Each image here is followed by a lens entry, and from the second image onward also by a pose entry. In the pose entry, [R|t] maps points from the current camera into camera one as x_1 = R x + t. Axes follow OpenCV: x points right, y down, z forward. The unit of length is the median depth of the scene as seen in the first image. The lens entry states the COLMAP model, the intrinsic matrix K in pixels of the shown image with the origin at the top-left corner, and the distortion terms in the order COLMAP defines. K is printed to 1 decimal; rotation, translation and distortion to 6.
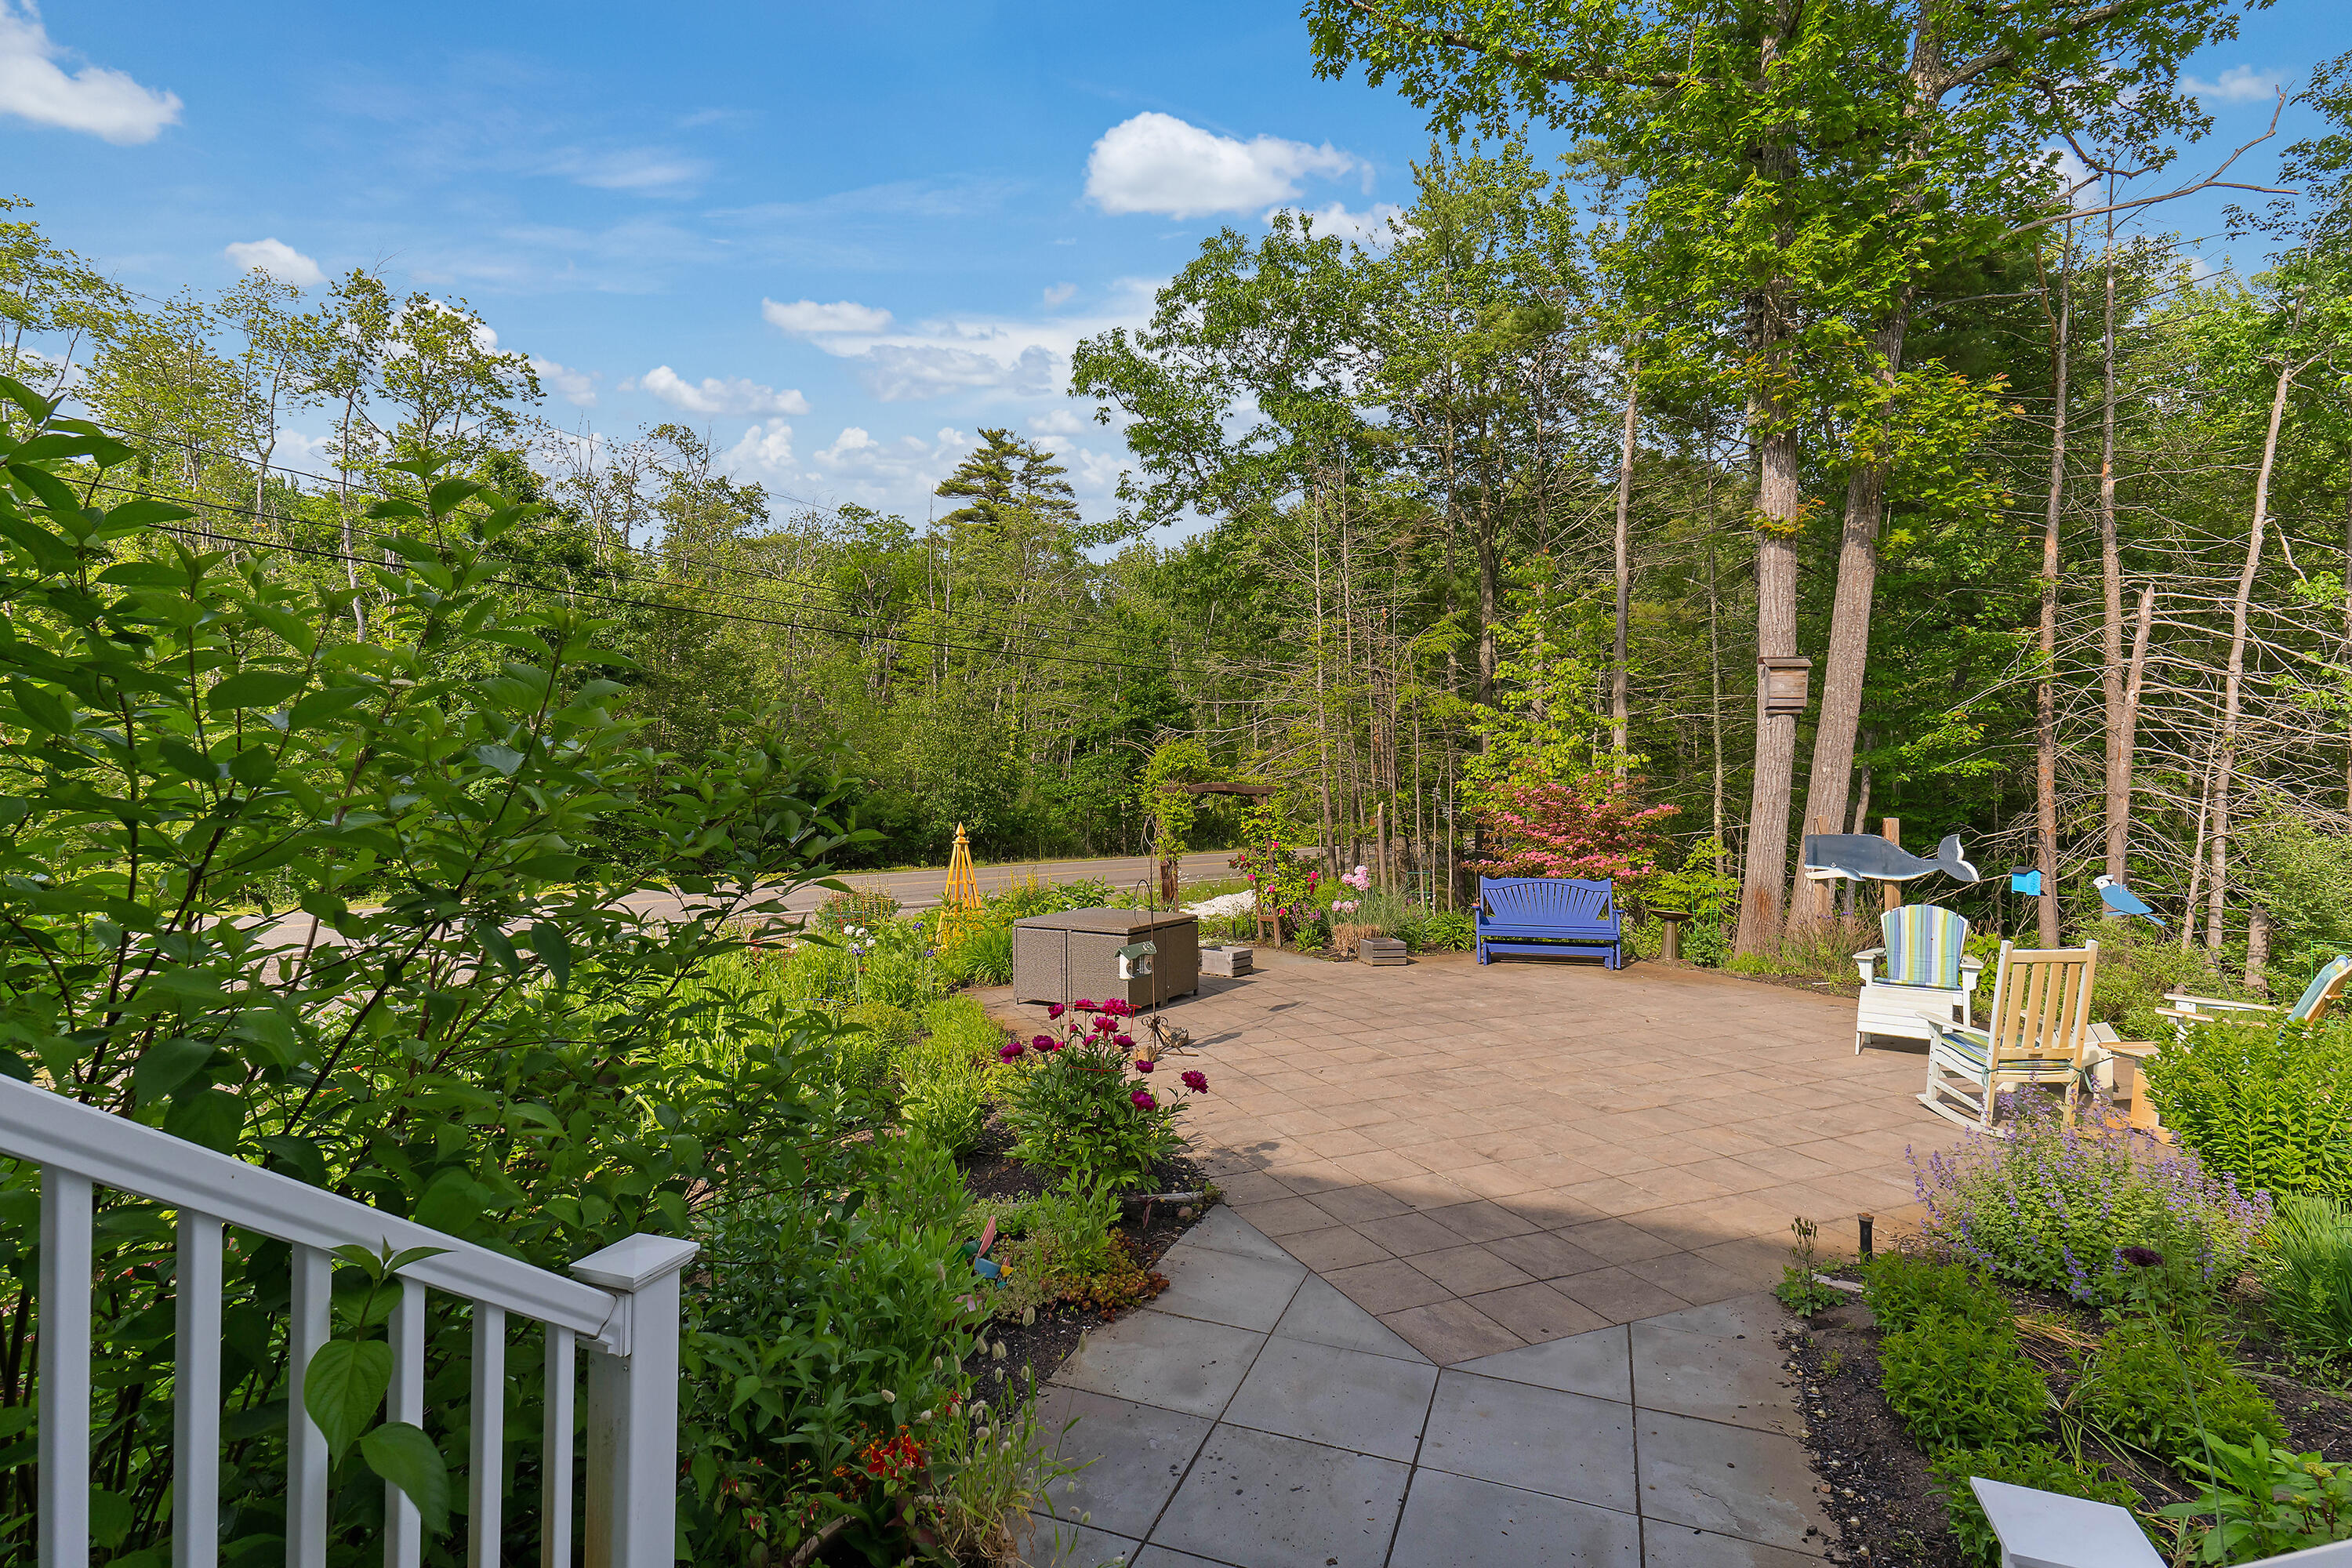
lens RADIAL K [[1148.4, 0, 1170.0], [0, 1148.4, 769.8], [0, 0, 1]] dist [0.024967, 0.000722]
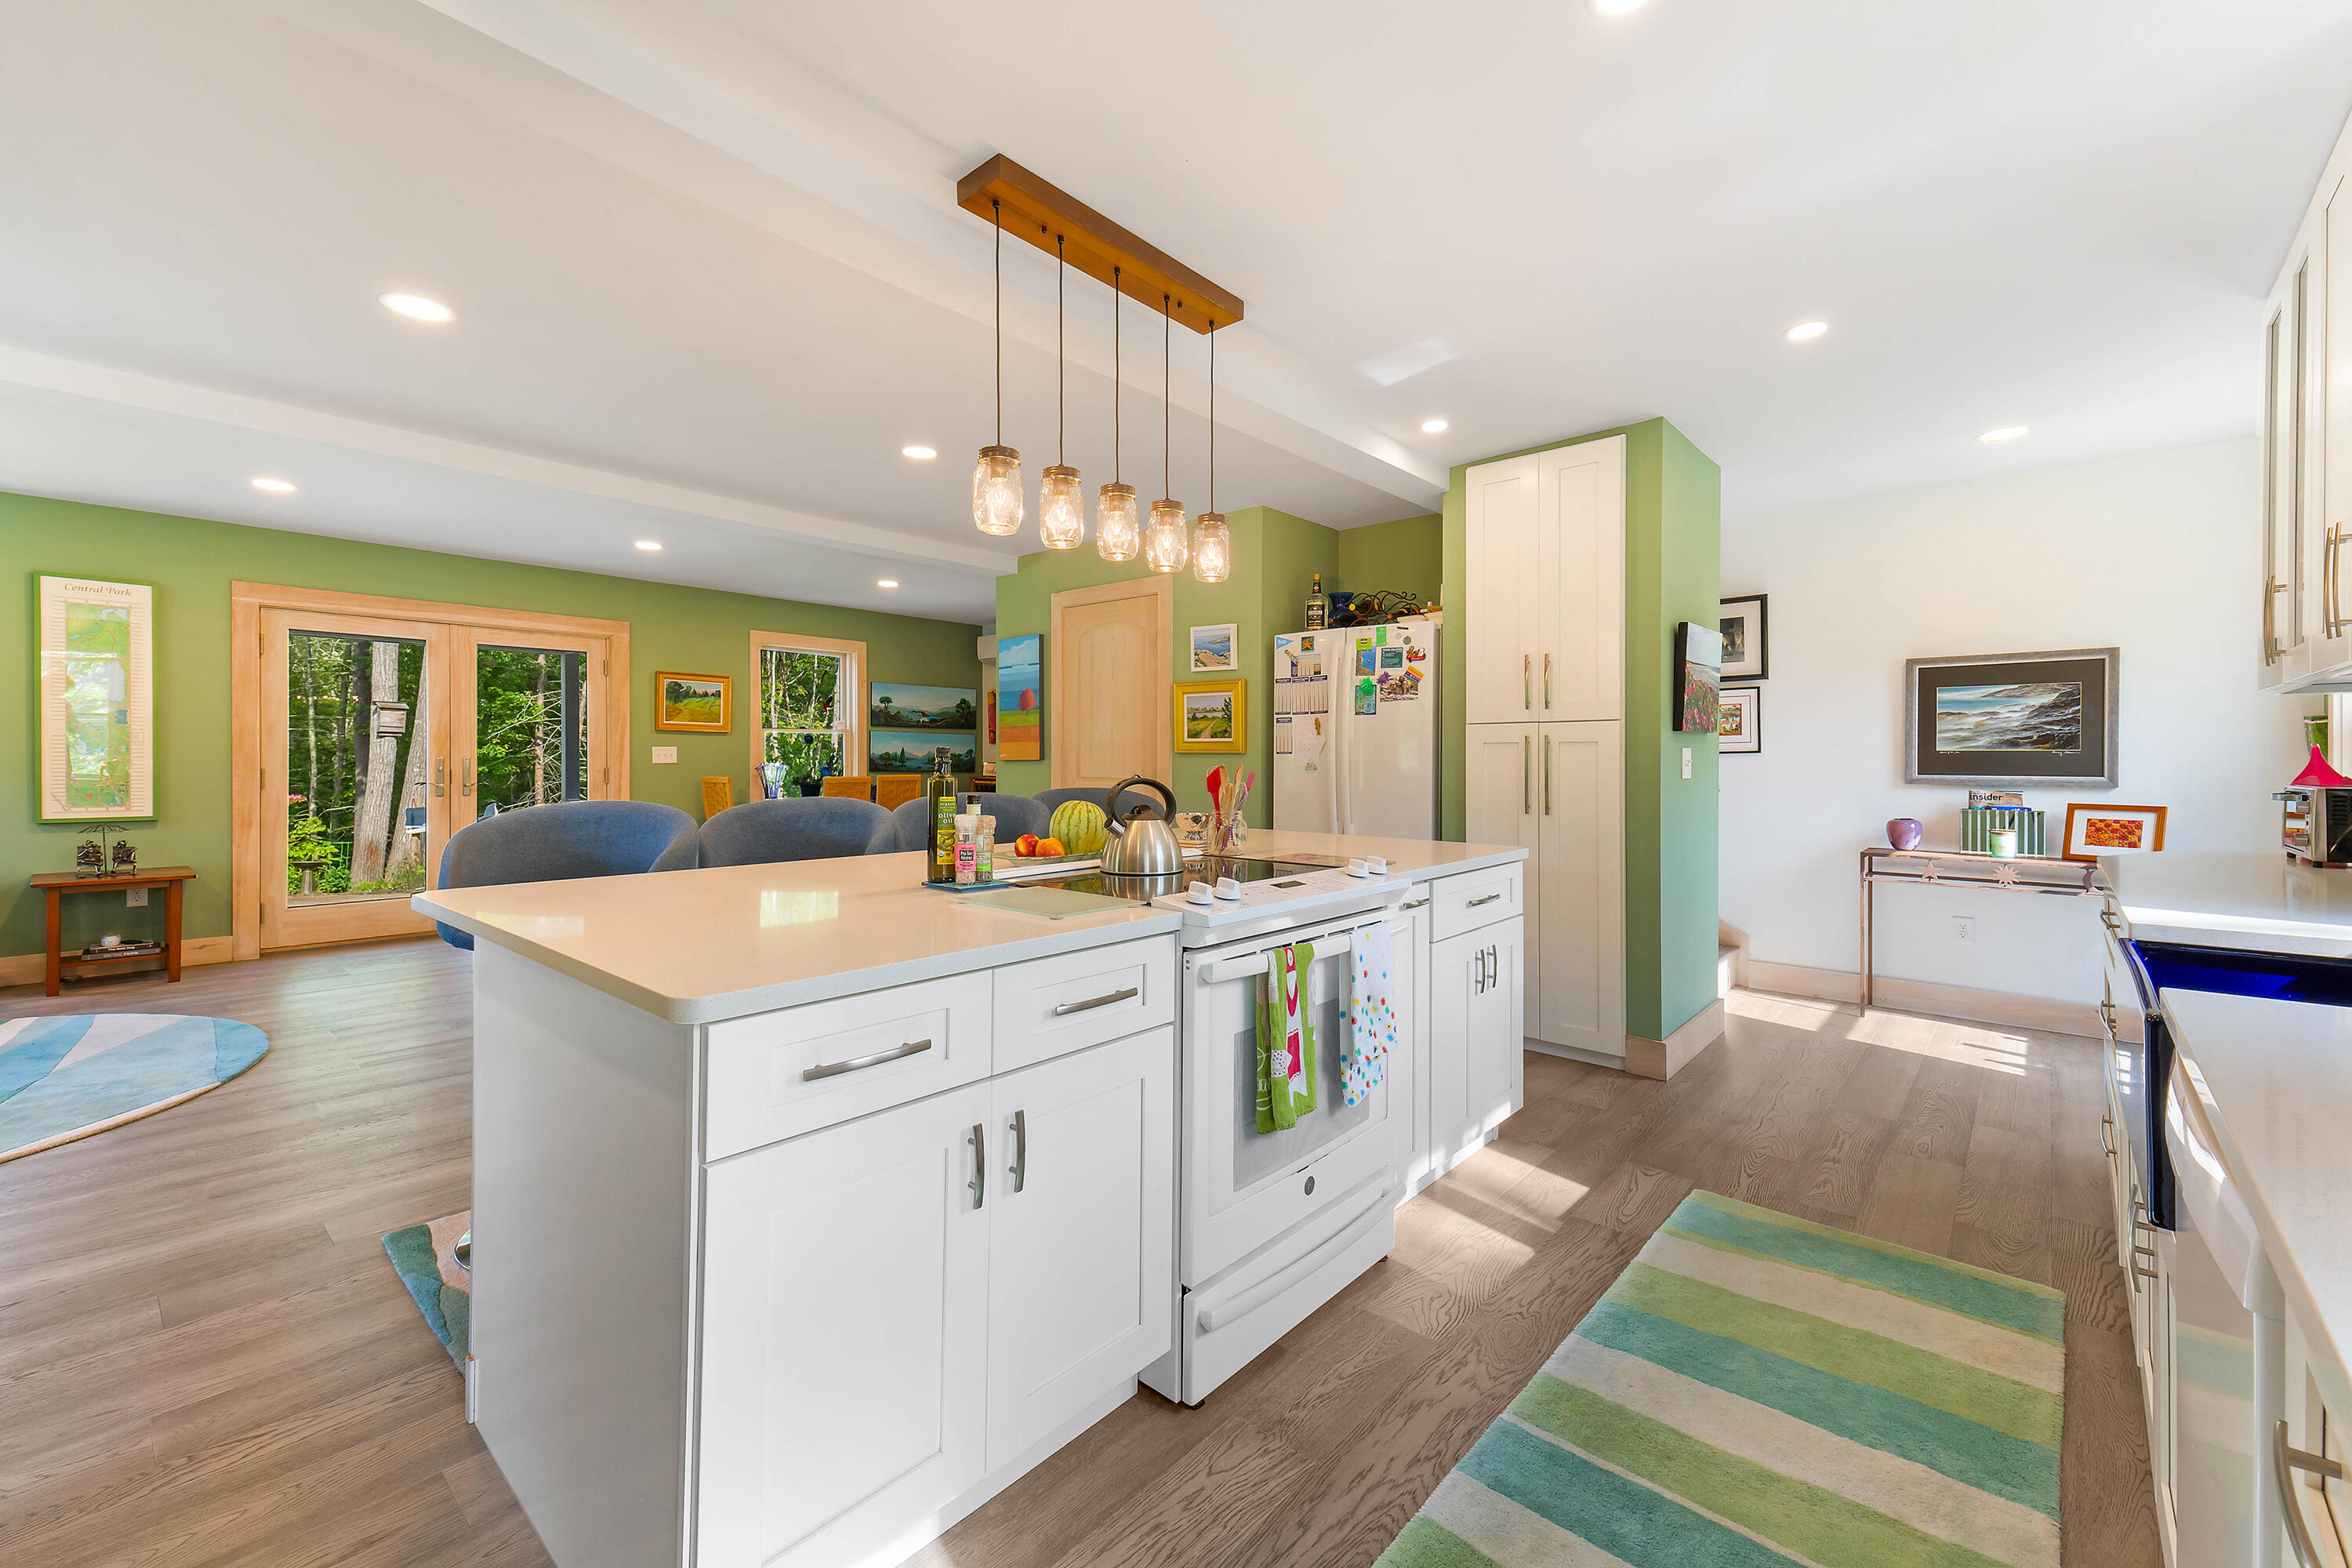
lens RADIAL K [[965.9, 0, 1155.6], [0, 965.9, 772.0], [0, 0, 1]] dist [0.026756, -0.000861]
pose [[0.359194, -0.002148, 0.933260, -0.385001], [-0.007897, 0.999955, 0.005341, -0.013935], [-0.933229, -0.009288, 0.359161, -0.527087]]
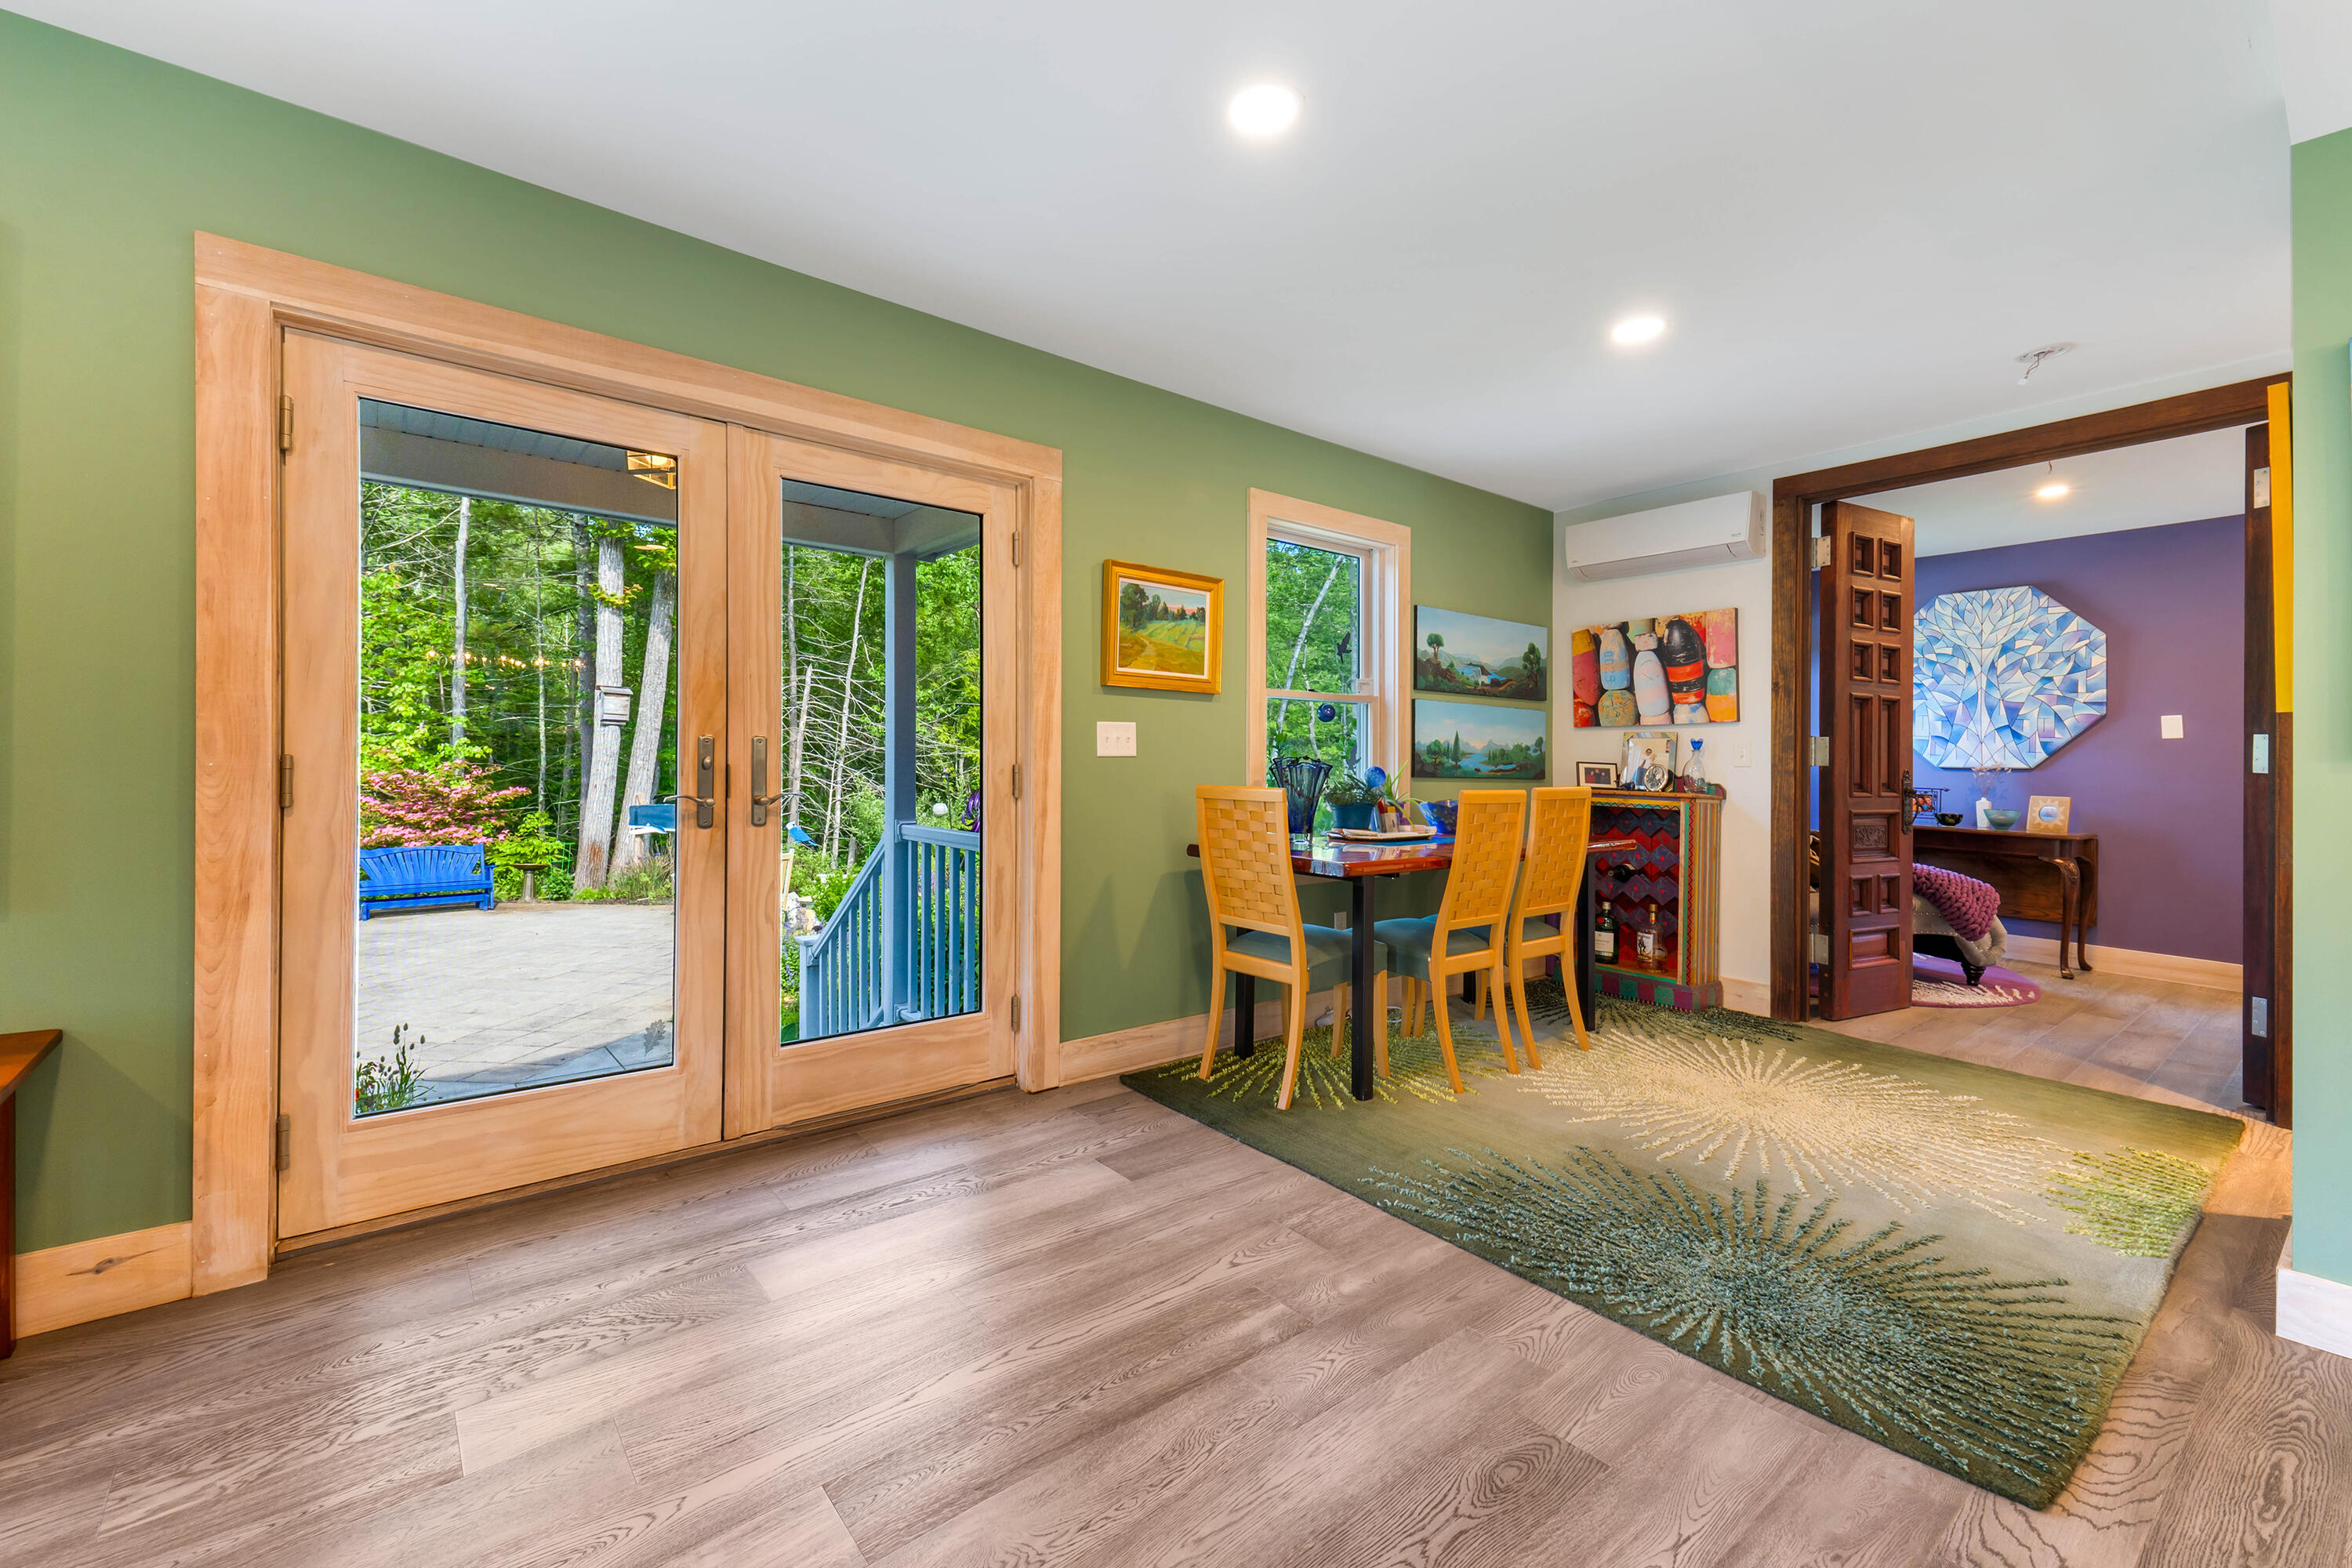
lens RADIAL K [[965.9, 0, 1162.9], [0, 965.9, 777.1], [0, 0, 1]] dist [0.026756, -0.000861]
pose [[0.495827, -0.002736, 0.868417, -0.201799], [-0.018955, 0.999723, 0.013972, -0.012031], [-0.868214, -0.023388, 0.495638, -0.228672]]
